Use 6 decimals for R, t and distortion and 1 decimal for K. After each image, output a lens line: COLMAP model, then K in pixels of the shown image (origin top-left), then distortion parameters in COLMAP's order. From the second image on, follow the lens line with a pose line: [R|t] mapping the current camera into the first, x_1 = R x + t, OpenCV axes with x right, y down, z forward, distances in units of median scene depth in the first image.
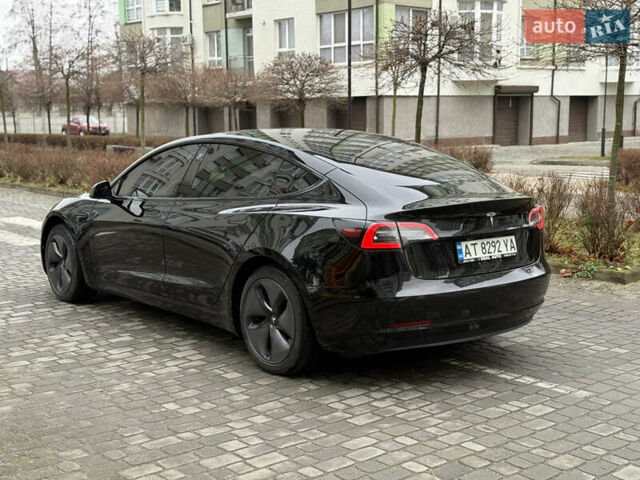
lens RADIAL K [[888.7, 0, 313.6], [0, 888.7, 228.0], [0, 0, 1]] dist [0.144729, -0.161584]
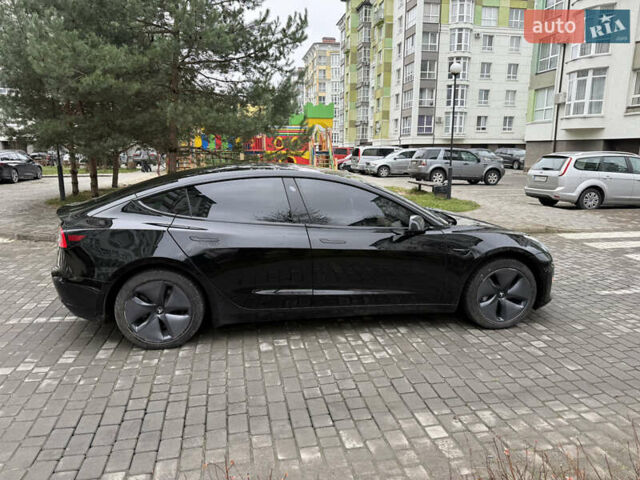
lens RADIAL K [[445.2, 0, 316.3], [0, 445.2, 237.8], [0, 0, 1]] dist [0.091324, -0.121031]
pose [[-0.507122, 0.172921, -0.844349, 0.573222], [-0.107369, 0.959360, 0.260962, -0.202171], [0.855160, 0.222996, -0.467946, 1.519438]]
